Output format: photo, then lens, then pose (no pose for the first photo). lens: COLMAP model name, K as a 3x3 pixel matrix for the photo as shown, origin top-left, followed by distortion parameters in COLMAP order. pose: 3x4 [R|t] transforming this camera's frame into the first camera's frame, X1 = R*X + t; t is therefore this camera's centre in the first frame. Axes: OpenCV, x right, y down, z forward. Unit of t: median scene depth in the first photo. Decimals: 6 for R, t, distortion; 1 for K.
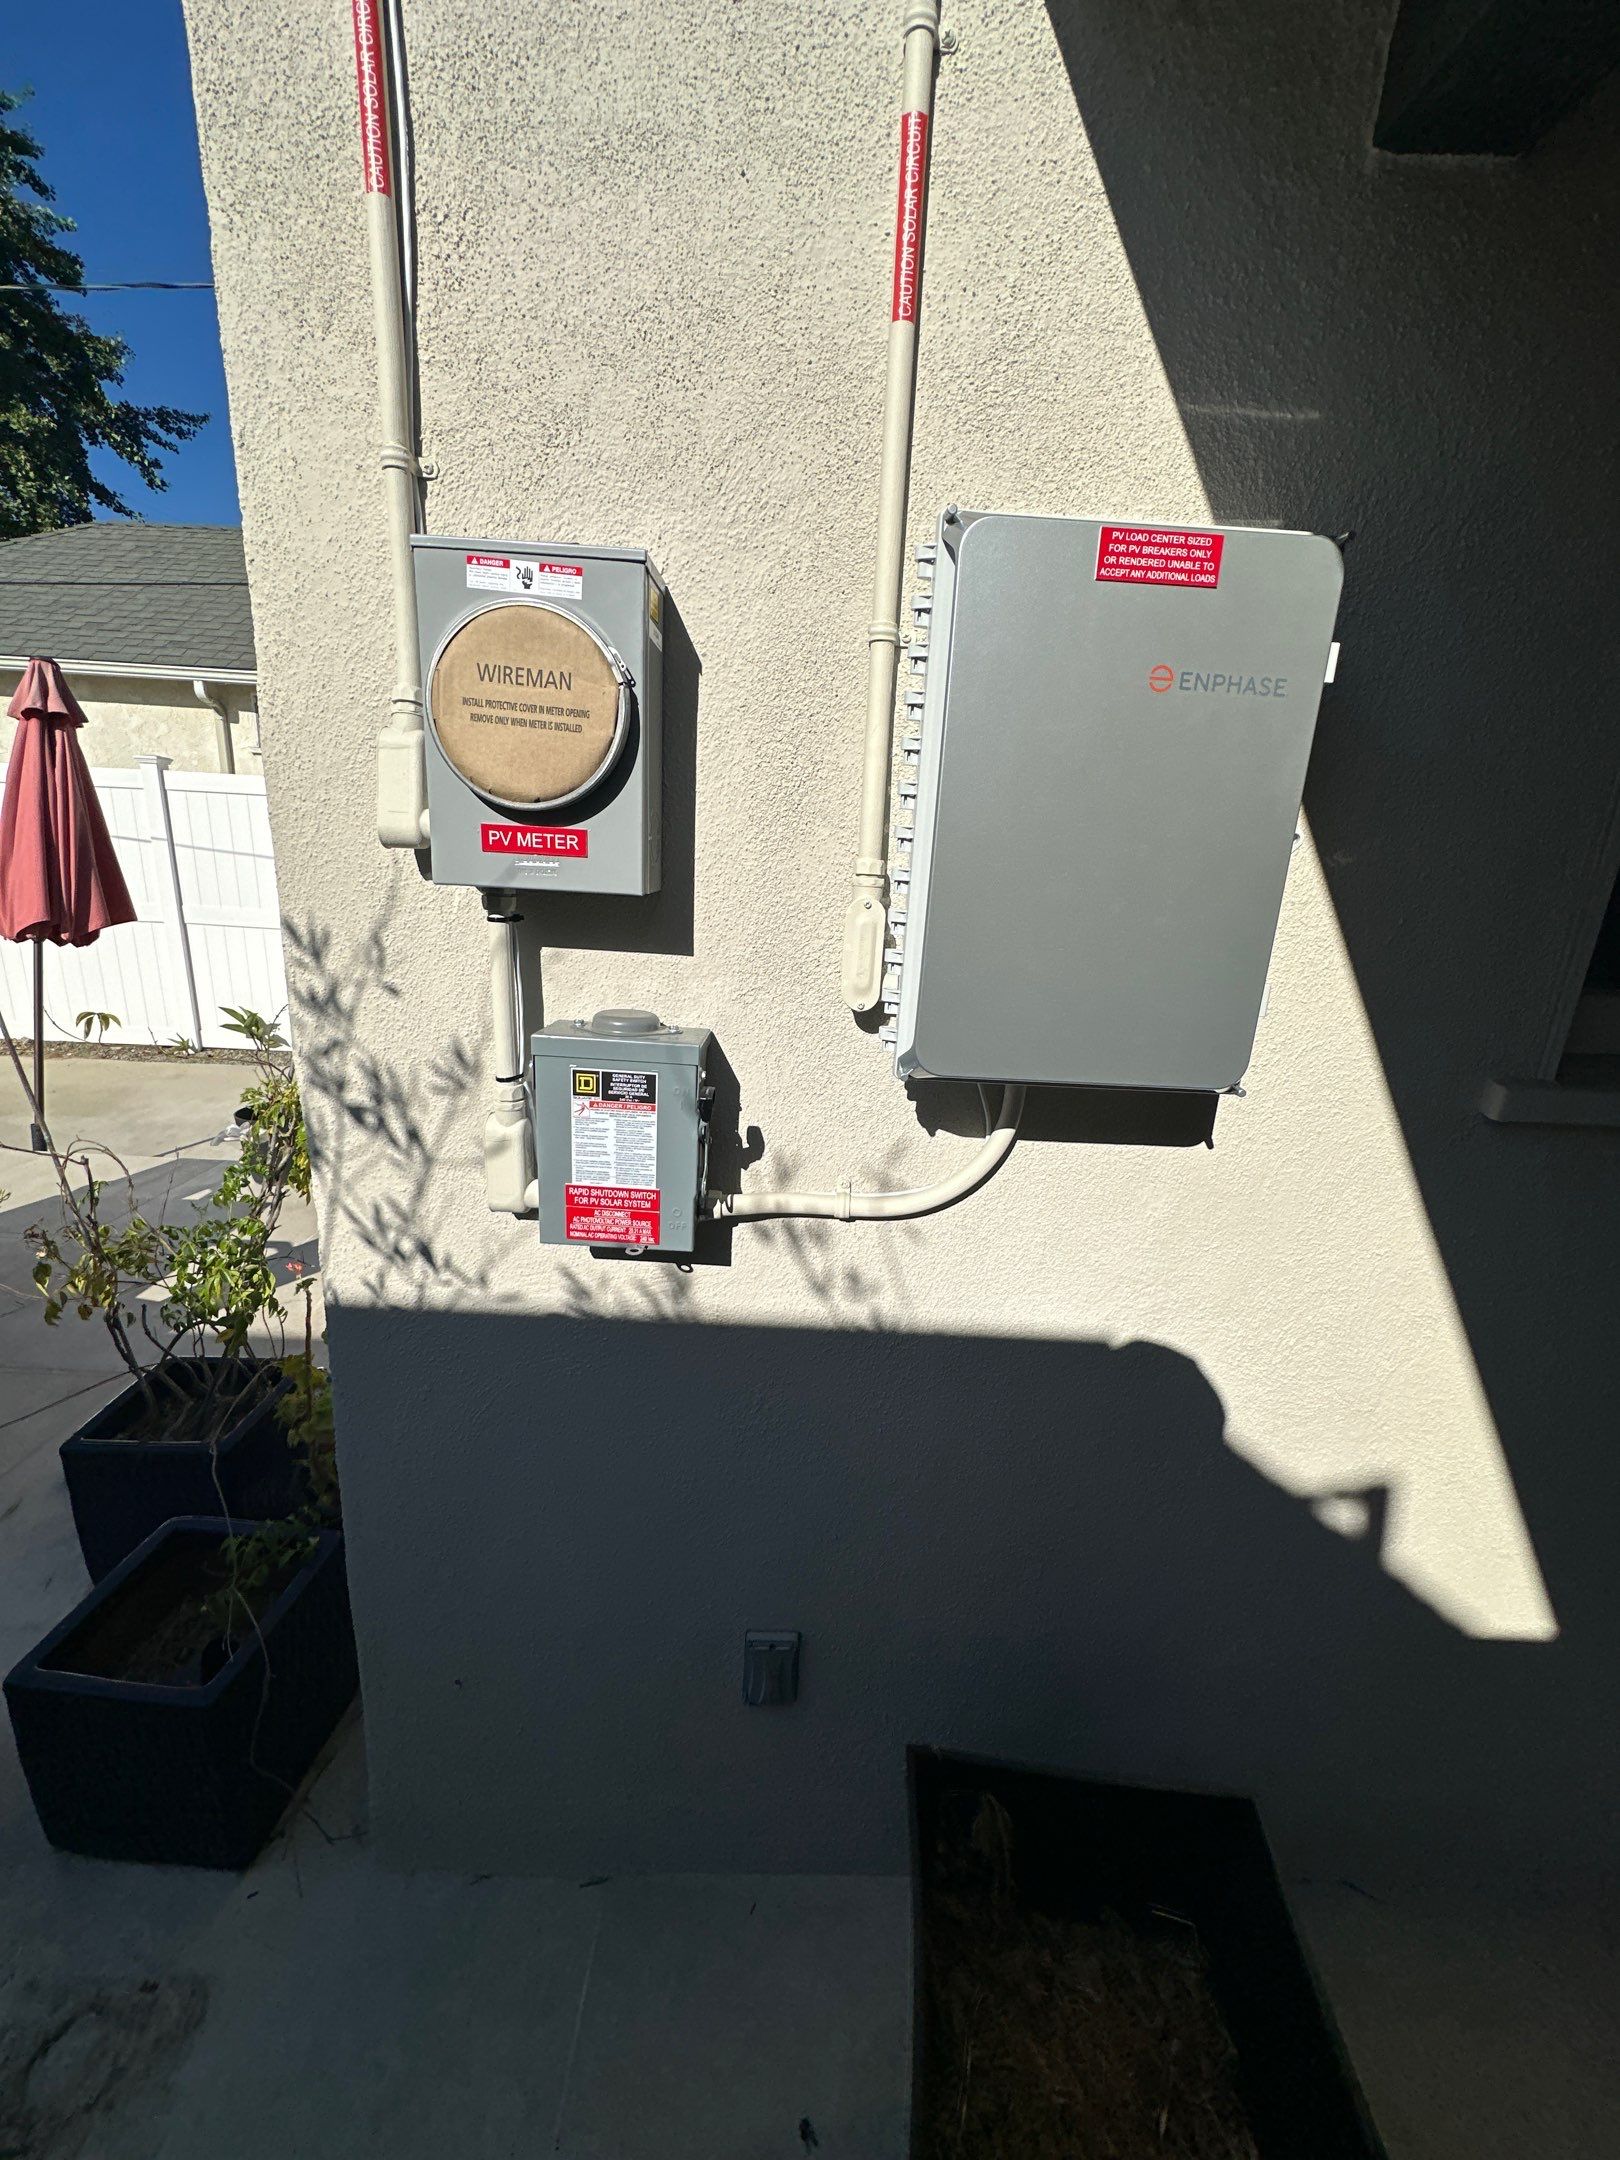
lens RADIAL K [[863.7, 0, 808.7], [0, 863.7, 1084.1], [0, 0, 1]] dist [-0.000546, 0.000277]
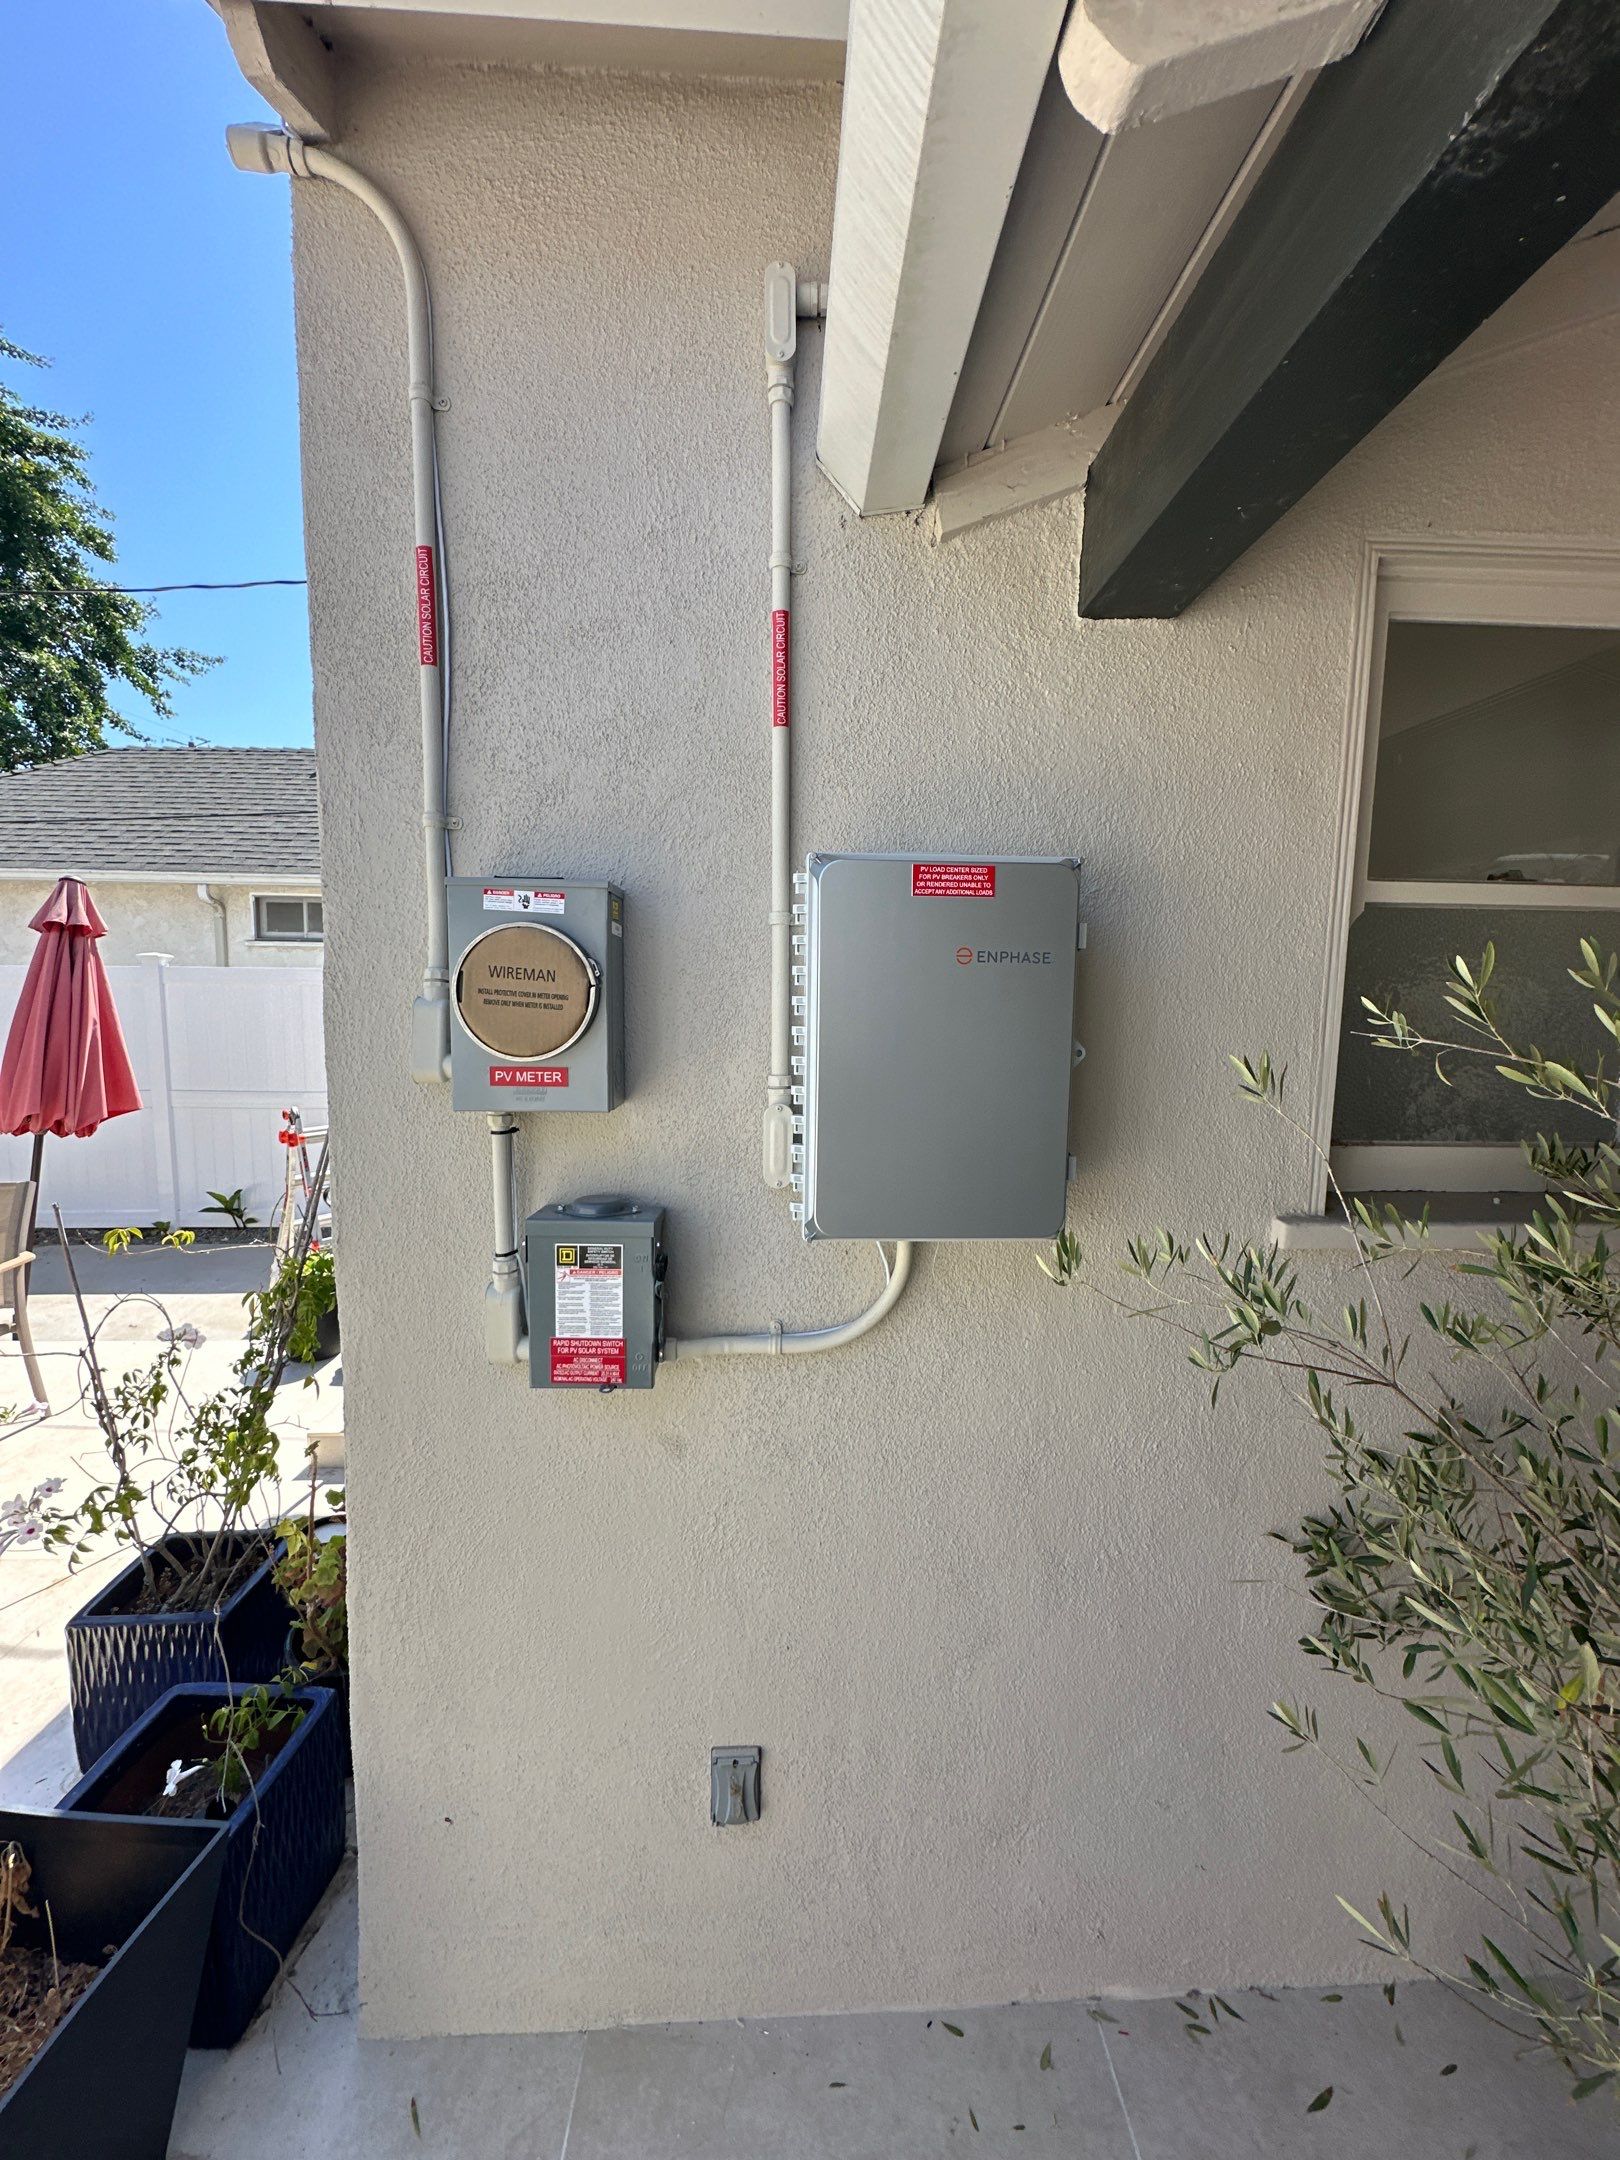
lens RADIAL K [[863.5, 0, 806.0], [0, 863.5, 1085.9], [0, 0, 1]] dist [-0.001237, 0.000536]
pose [[0.998749, -0.042904, 0.025676, 0.081275], [0.046613, 0.984733, -0.167712, -0.018735], [-0.018088, 0.168699, 0.985502, -0.339947]]
